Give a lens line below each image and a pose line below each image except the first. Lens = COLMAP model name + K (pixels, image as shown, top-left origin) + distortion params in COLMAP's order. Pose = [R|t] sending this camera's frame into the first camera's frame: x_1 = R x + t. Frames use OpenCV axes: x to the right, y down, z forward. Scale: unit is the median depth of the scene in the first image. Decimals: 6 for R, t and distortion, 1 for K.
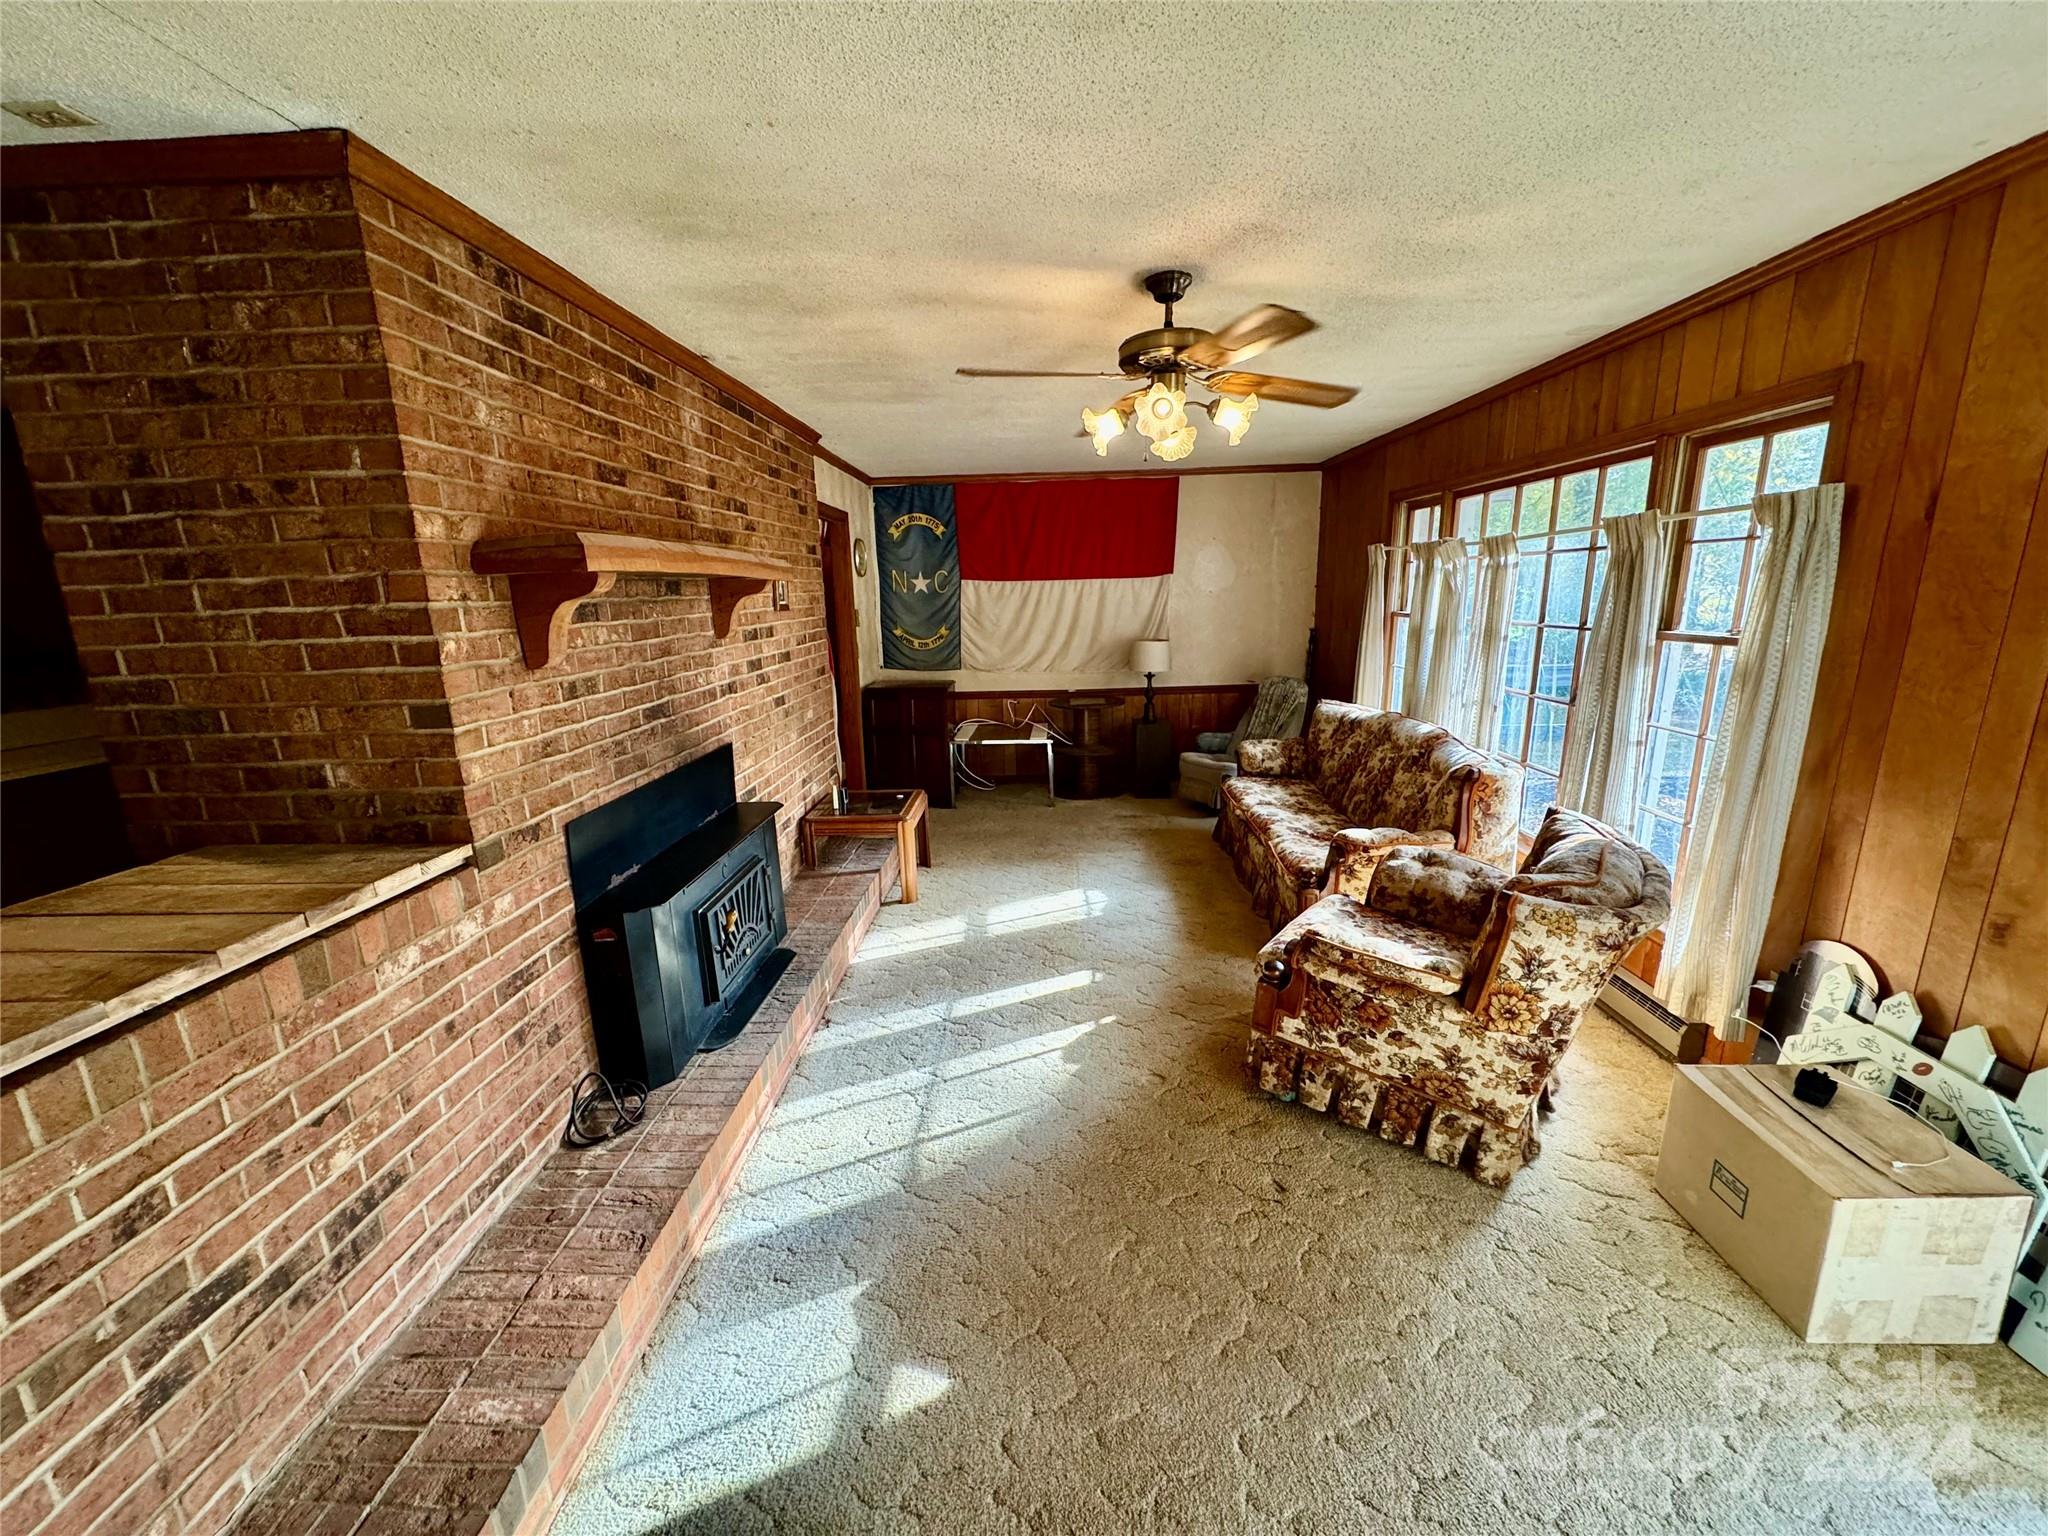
lens RADIAL K [[818.2, 0, 1024.8], [0, 818.2, 772.7], [0, 0, 1]] dist [-0.000499, 0.000252]
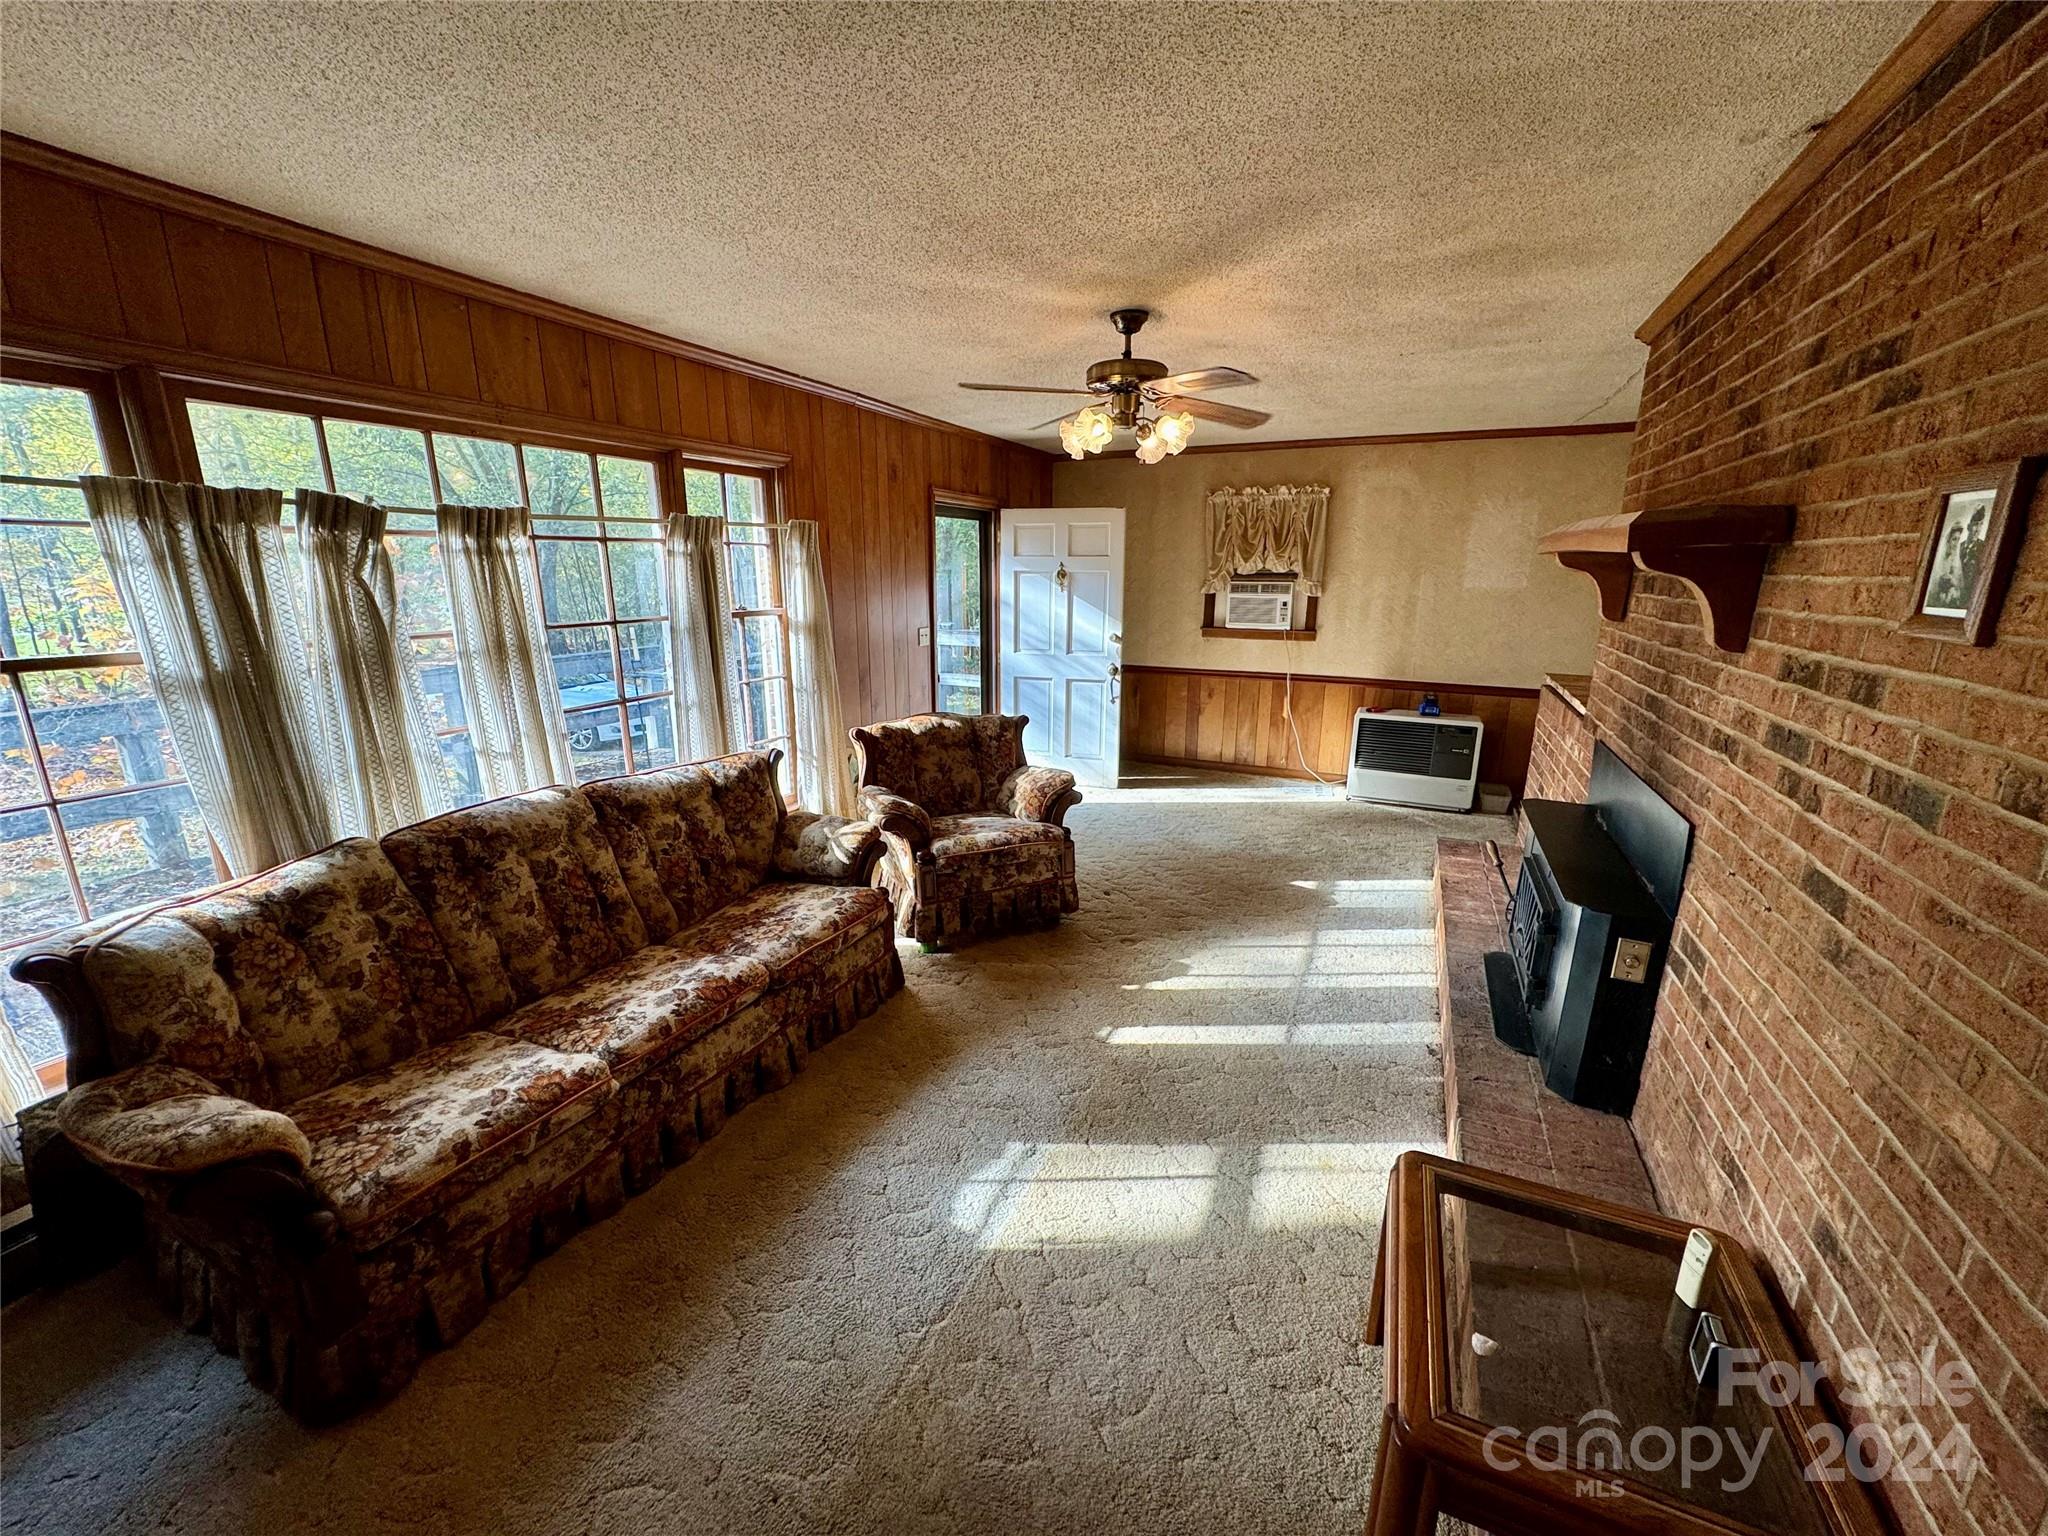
lens RADIAL K [[818.2, 0, 1024.8], [0, 818.2, 772.7], [0, 0, 1]] dist [-0.000499, 0.000252]
pose [[-0.920991, -0.078070, 0.381680, -0.148876], [0.100155, 0.899339, 0.425627, -0.395671], [-0.376489, 0.430226, -0.820464, 1.761284]]
